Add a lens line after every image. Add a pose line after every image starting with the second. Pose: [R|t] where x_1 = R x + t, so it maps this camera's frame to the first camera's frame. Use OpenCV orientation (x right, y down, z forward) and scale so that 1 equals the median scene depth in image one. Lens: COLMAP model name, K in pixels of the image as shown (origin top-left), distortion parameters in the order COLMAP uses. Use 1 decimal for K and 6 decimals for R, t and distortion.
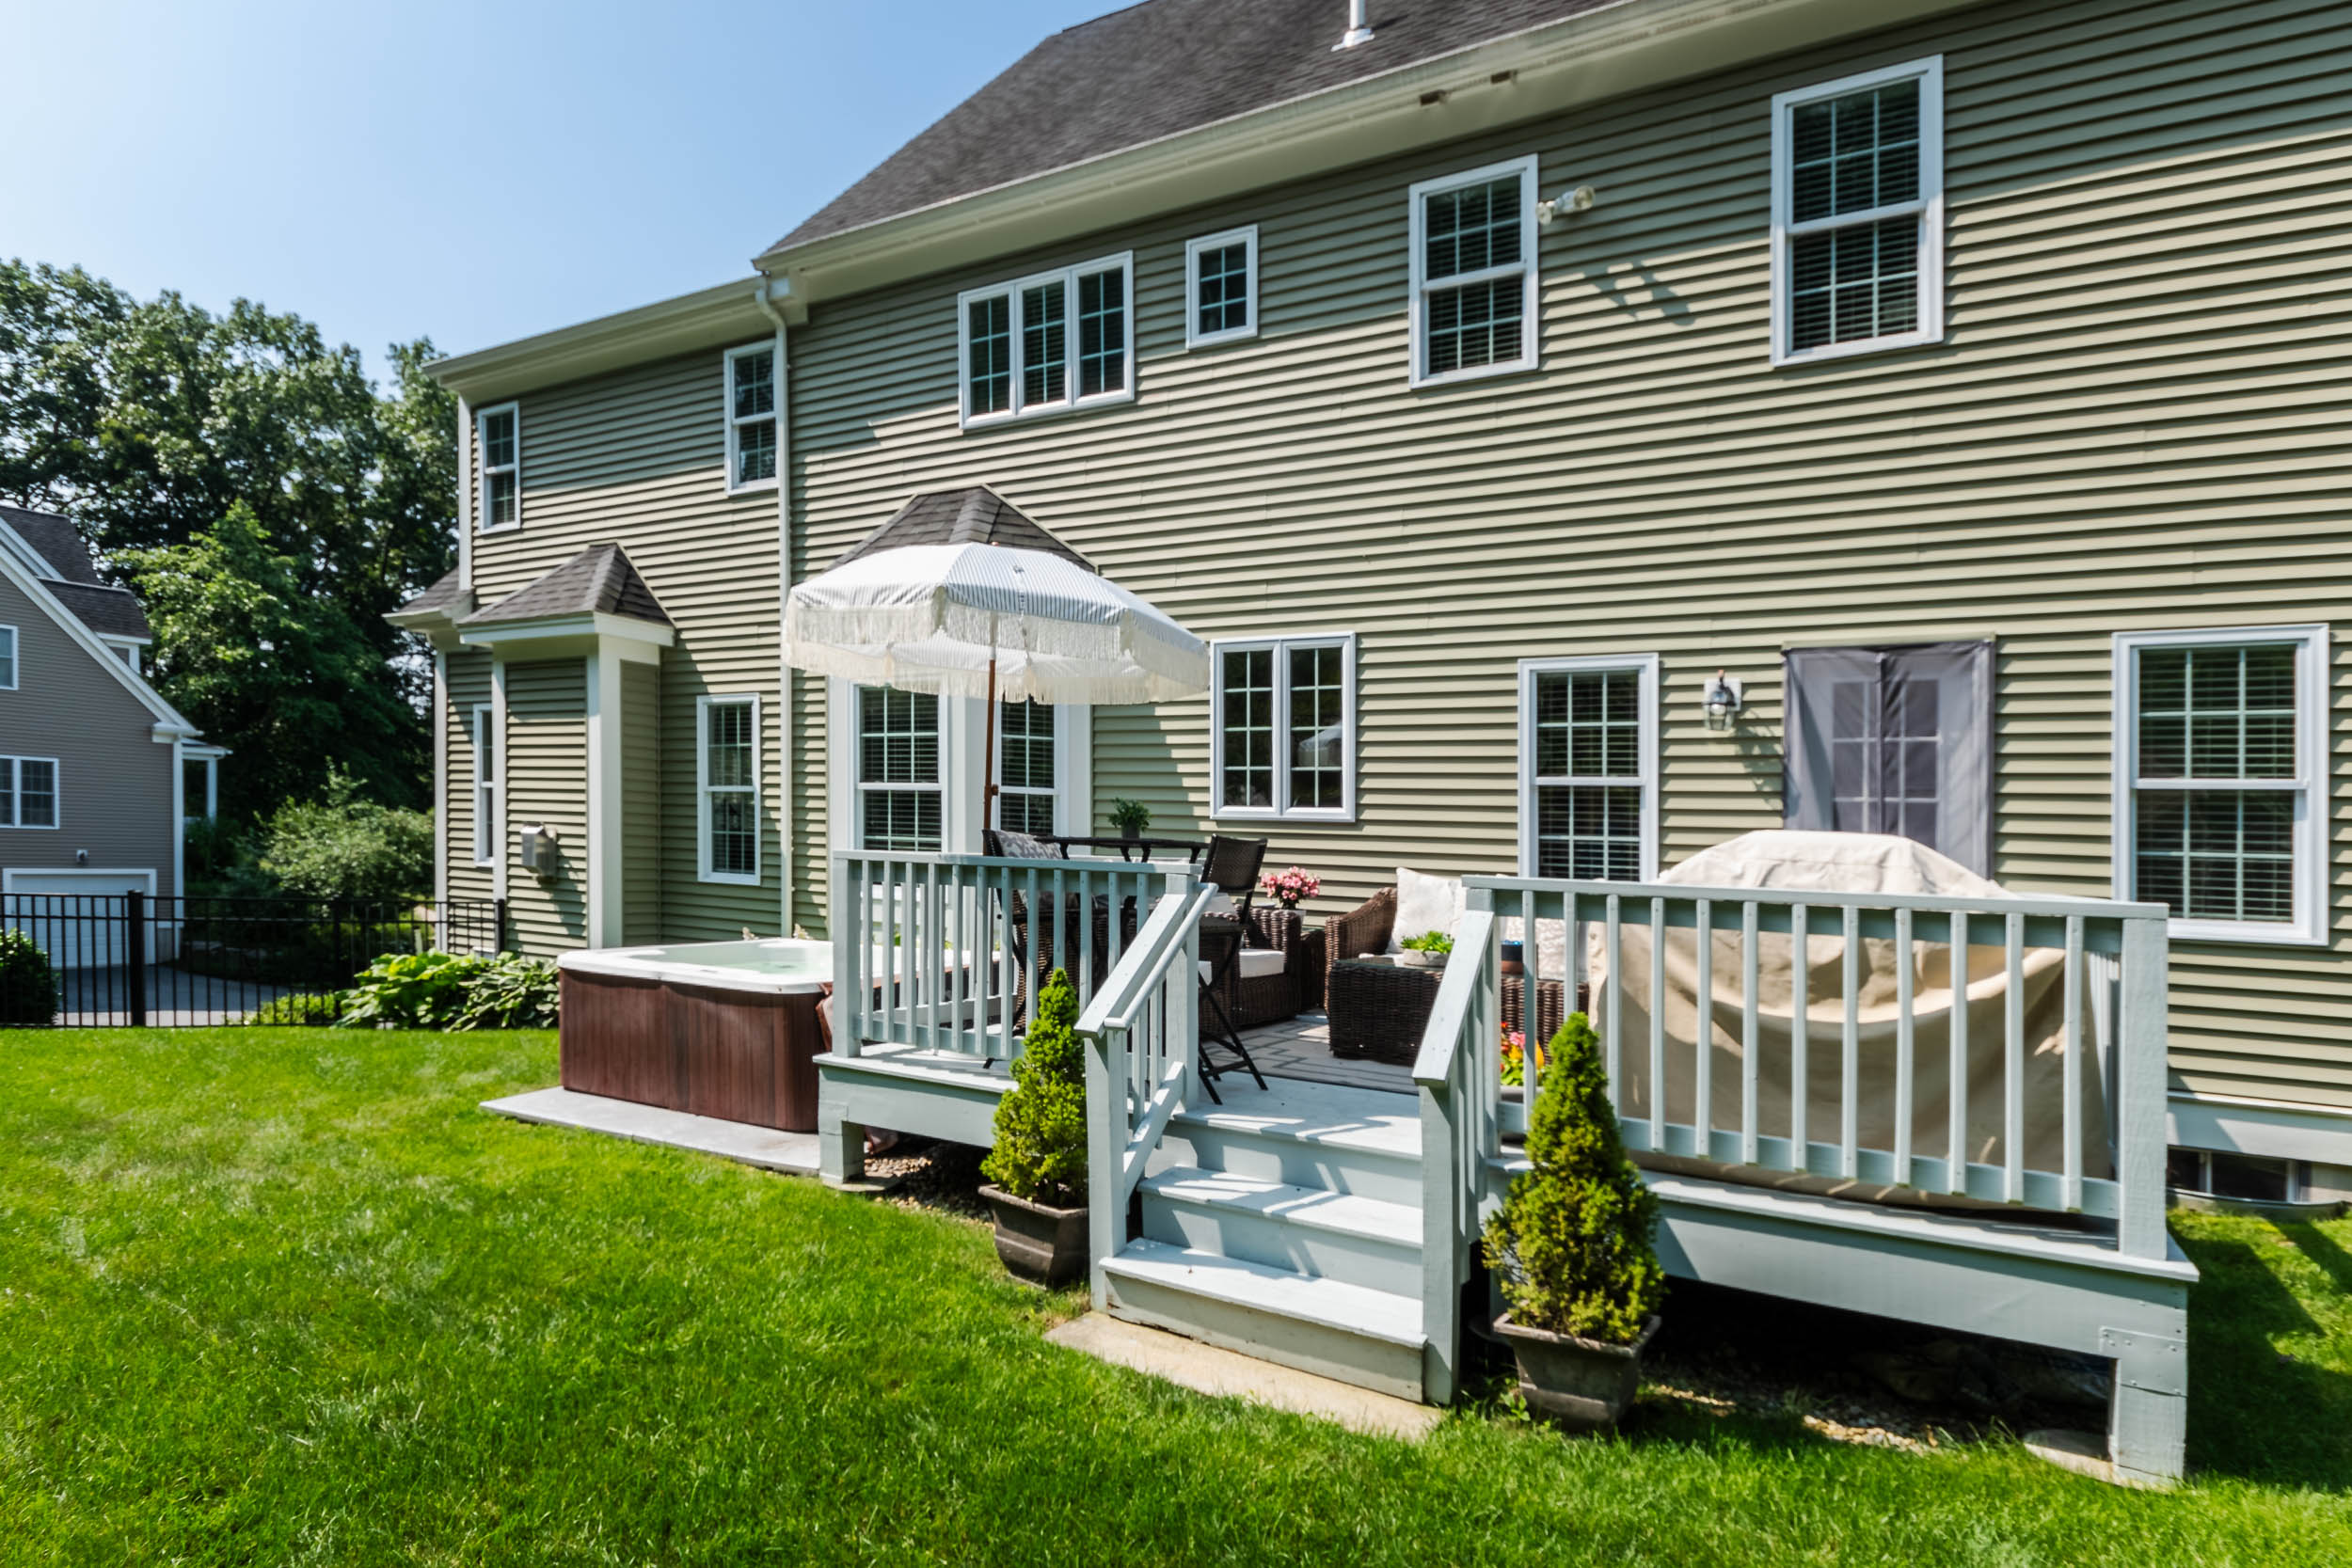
lens RADIAL K [[1062.4, 0, 1176.2], [0, 1062.4, 862.7], [0, 0, 1]] dist [-0.001291, 0.000180]
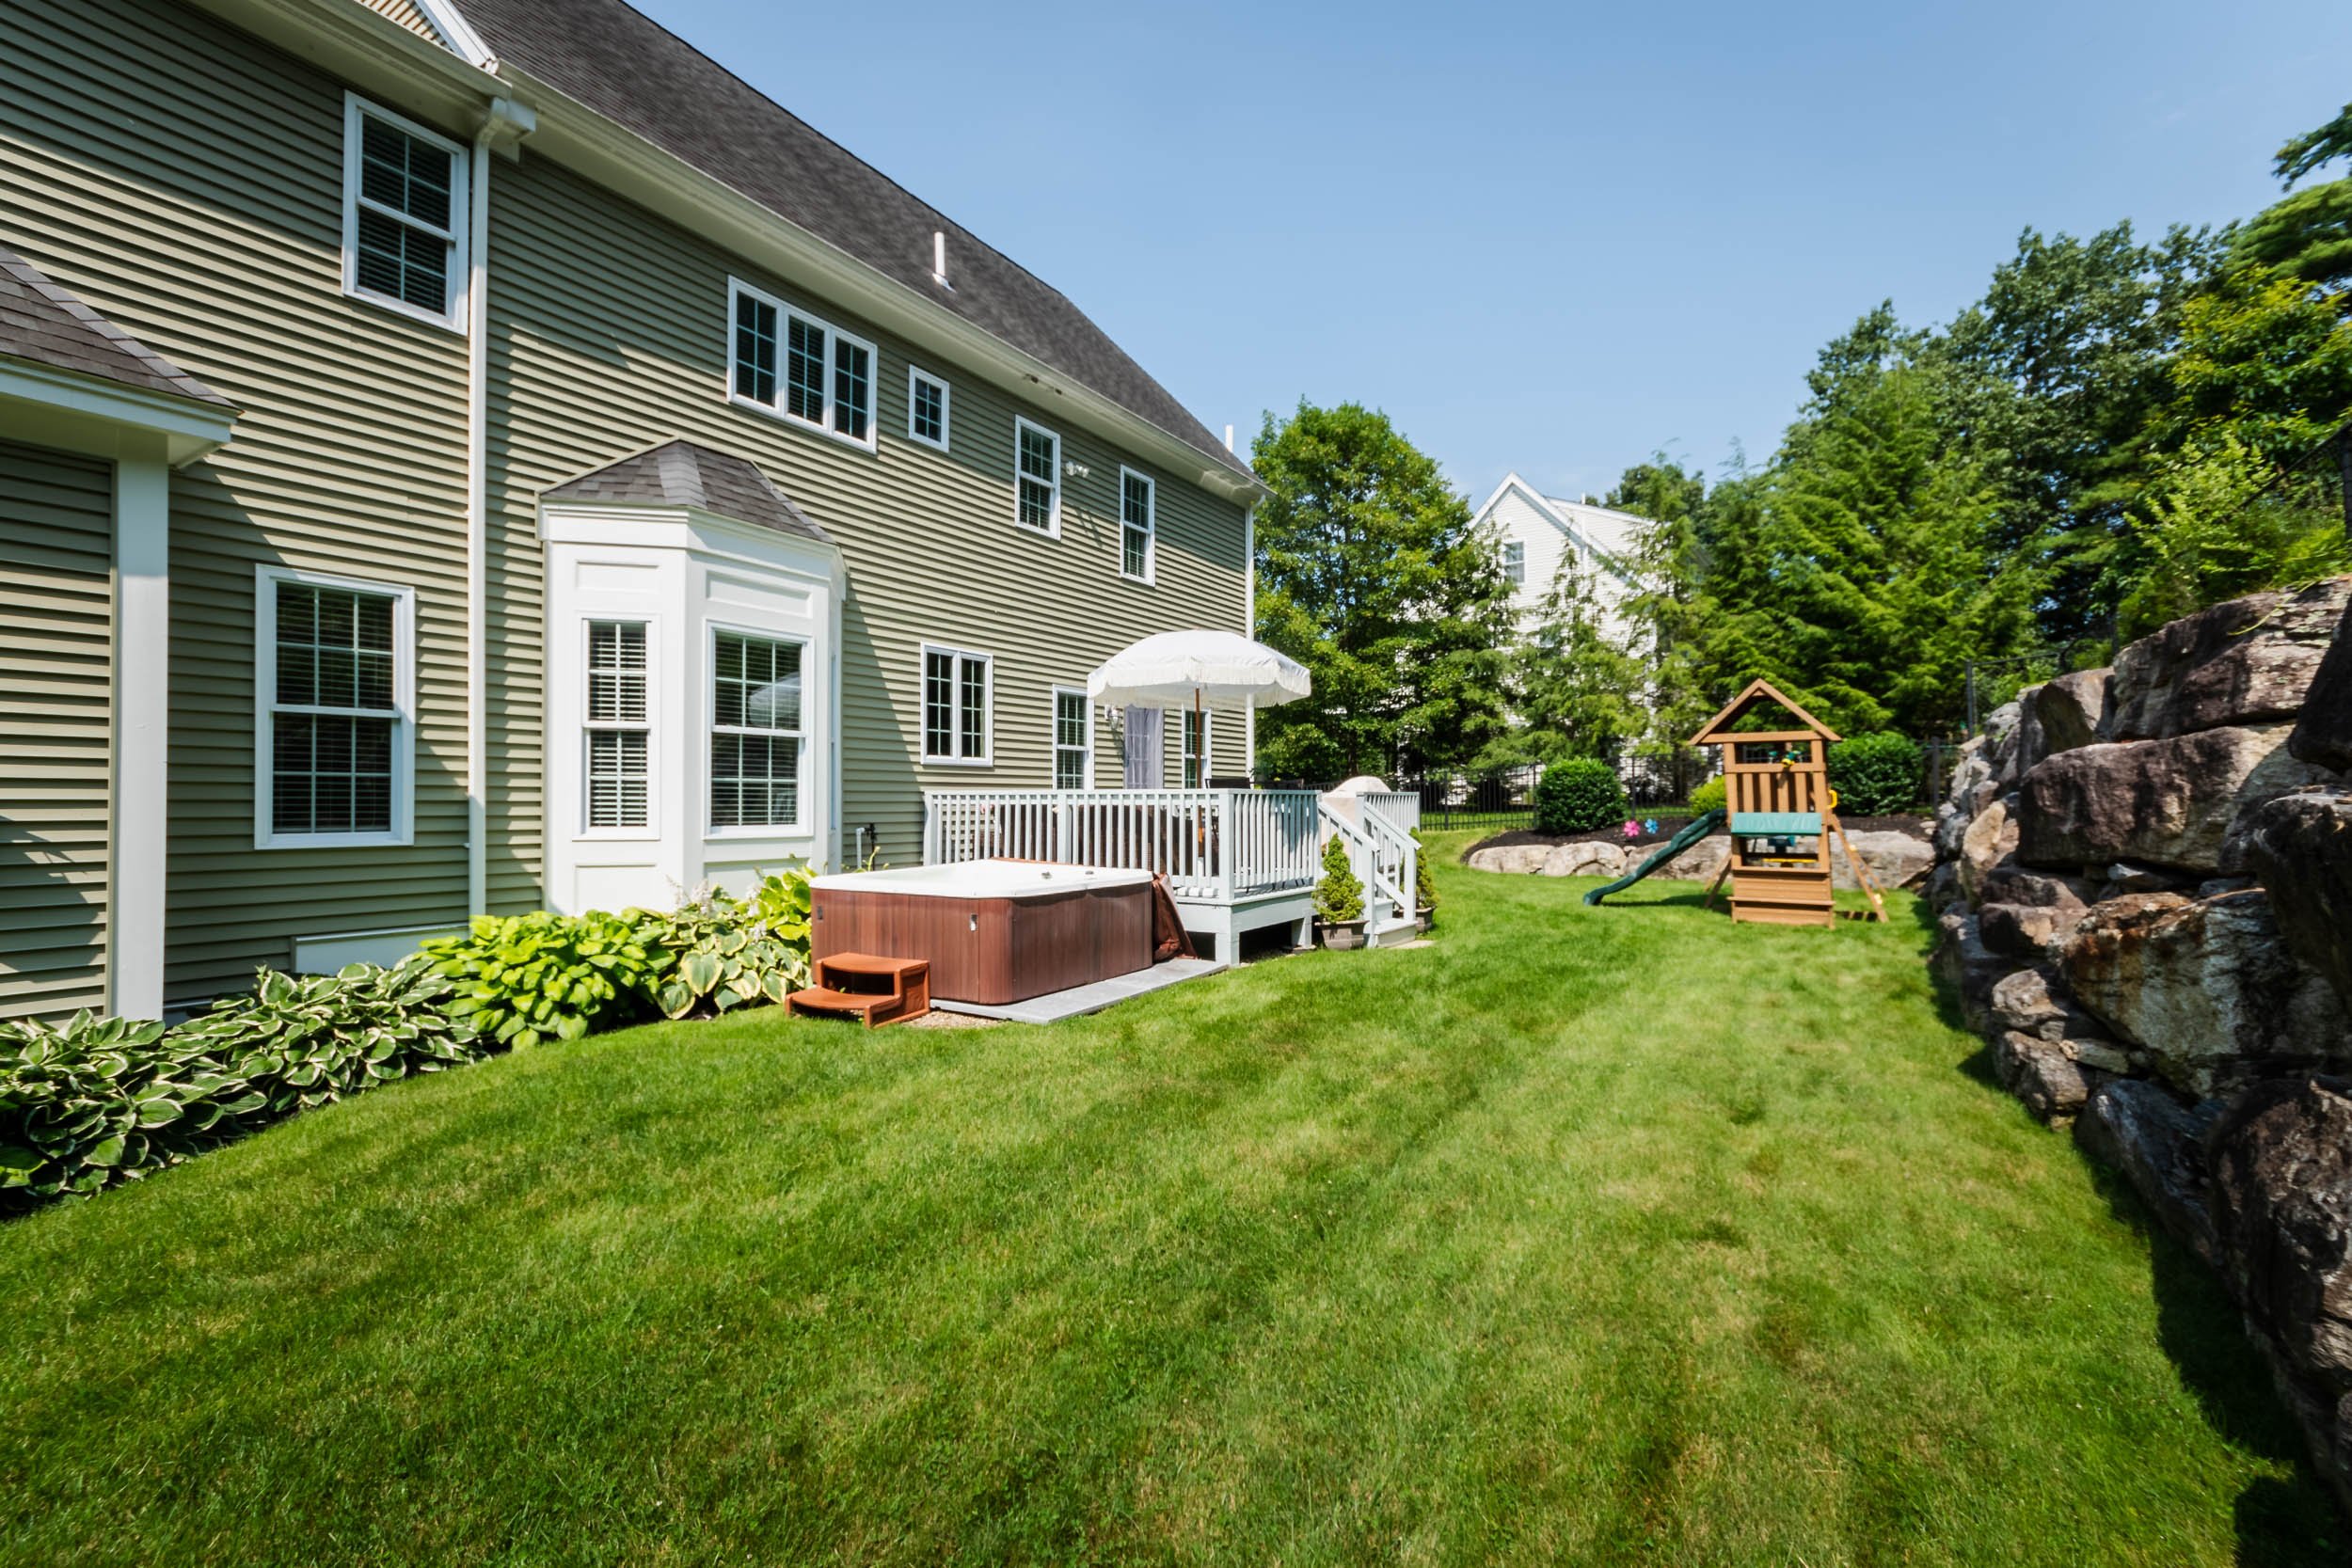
lens RADIAL K [[984.7, 0, 1175.0], [0, 984.7, 752.3], [0, 0, 1]] dist [0.001126, 0.000250]
pose [[0.127366, 0.012048, 0.991783, -1.272465], [0.015306, 0.999783, -0.014111, -0.032351], [-0.991738, 0.016977, 0.127154, 0.481036]]
